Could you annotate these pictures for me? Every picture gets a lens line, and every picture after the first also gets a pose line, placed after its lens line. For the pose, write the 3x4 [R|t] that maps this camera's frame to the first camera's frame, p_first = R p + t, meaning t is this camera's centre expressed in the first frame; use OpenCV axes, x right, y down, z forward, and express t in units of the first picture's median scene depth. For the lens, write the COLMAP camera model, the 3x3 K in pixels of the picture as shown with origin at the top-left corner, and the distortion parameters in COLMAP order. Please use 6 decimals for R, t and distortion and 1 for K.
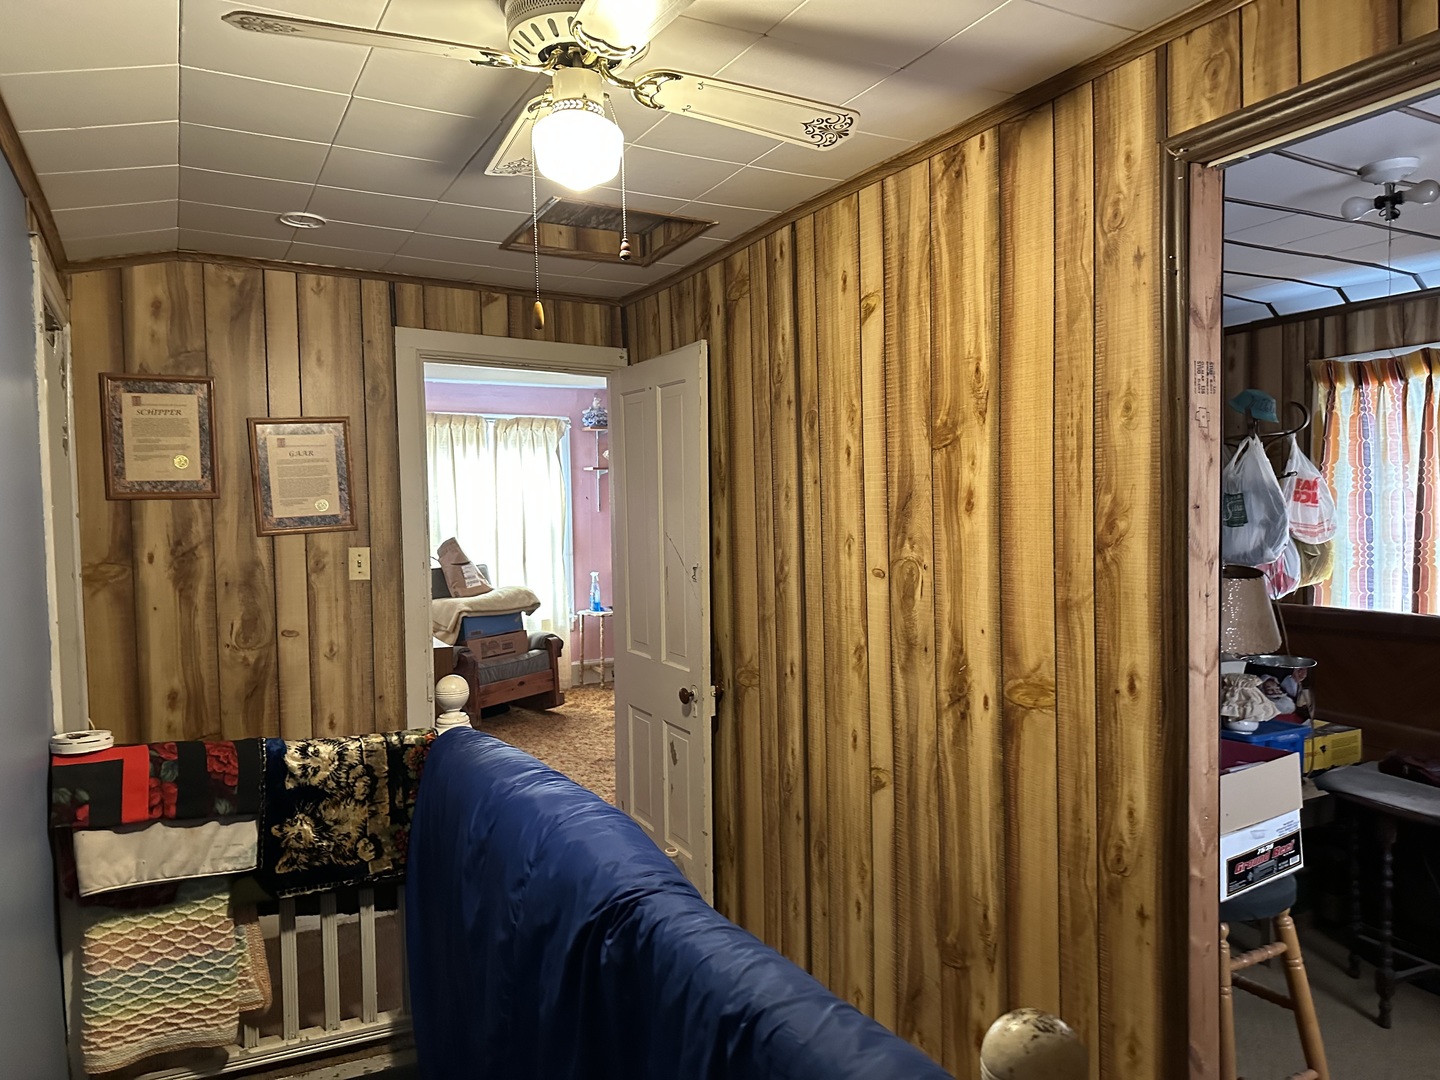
lens RADIAL K [[976.1, 0, 753.4], [0, 976.1, 548.6], [0, 0, 1]] dist [0.000860, -0.001882]
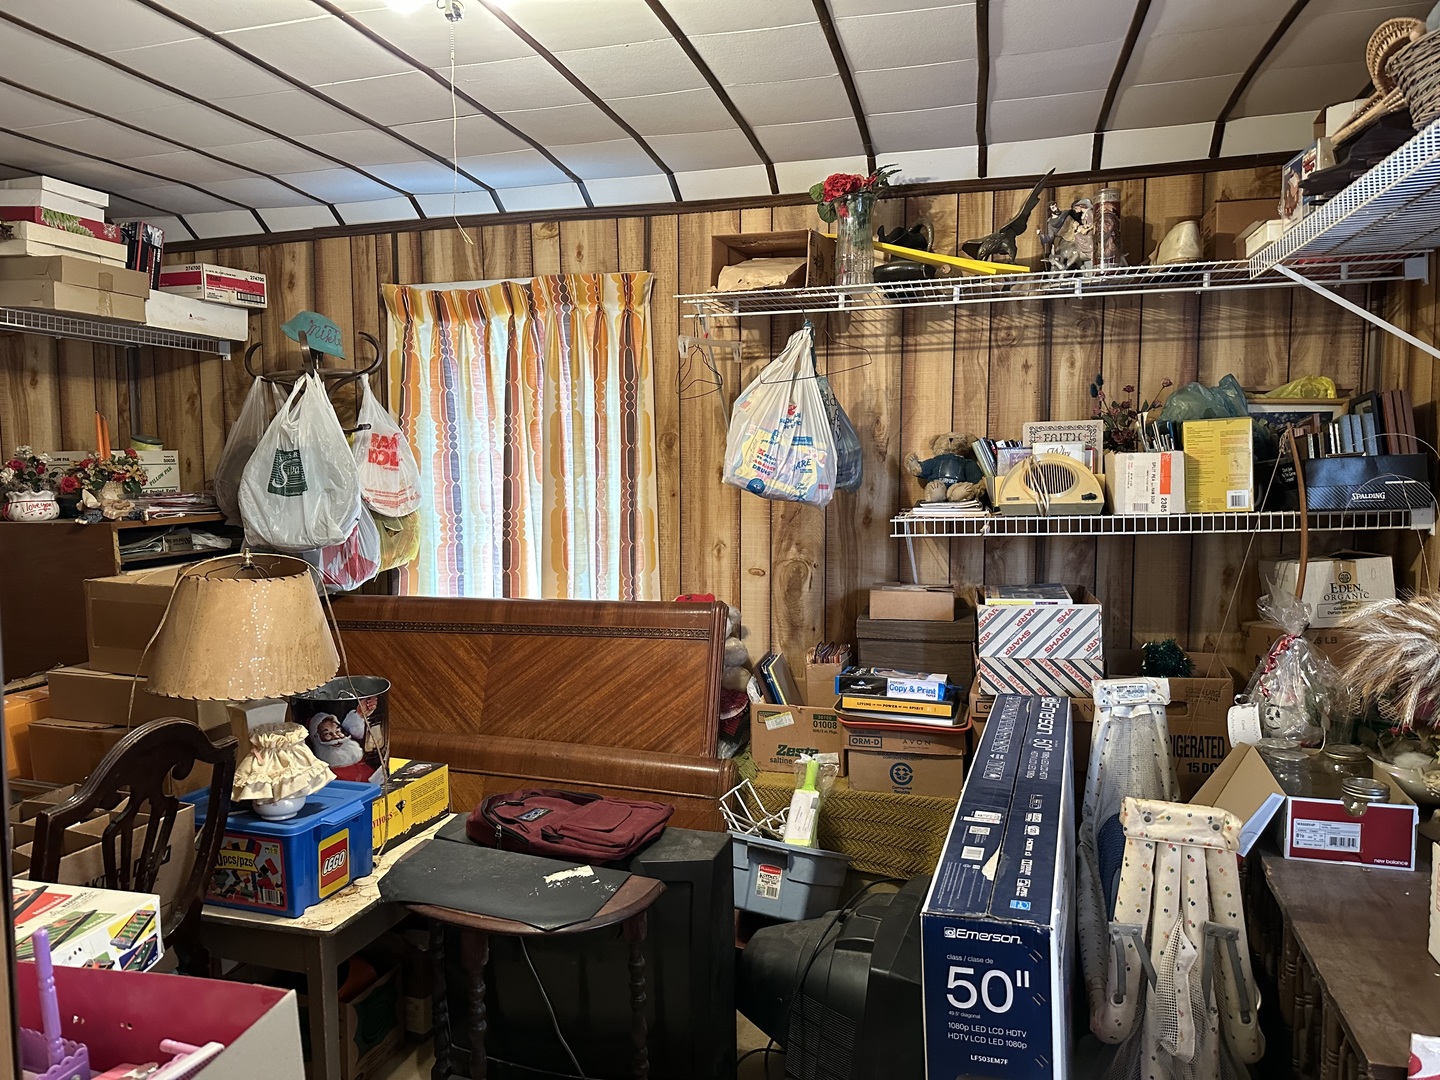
lens RADIAL K [[966.1, 0, 720.0], [0, 966.1, 540.0], [0, 0, 1]] dist [0.073919, -0.001856]
pose [[0.689466, -0.041906, 0.723105, 0.193284], [0.022267, 0.999079, 0.036669, -0.009622], [-0.723976, -0.009181, 0.689764, 0.276999]]
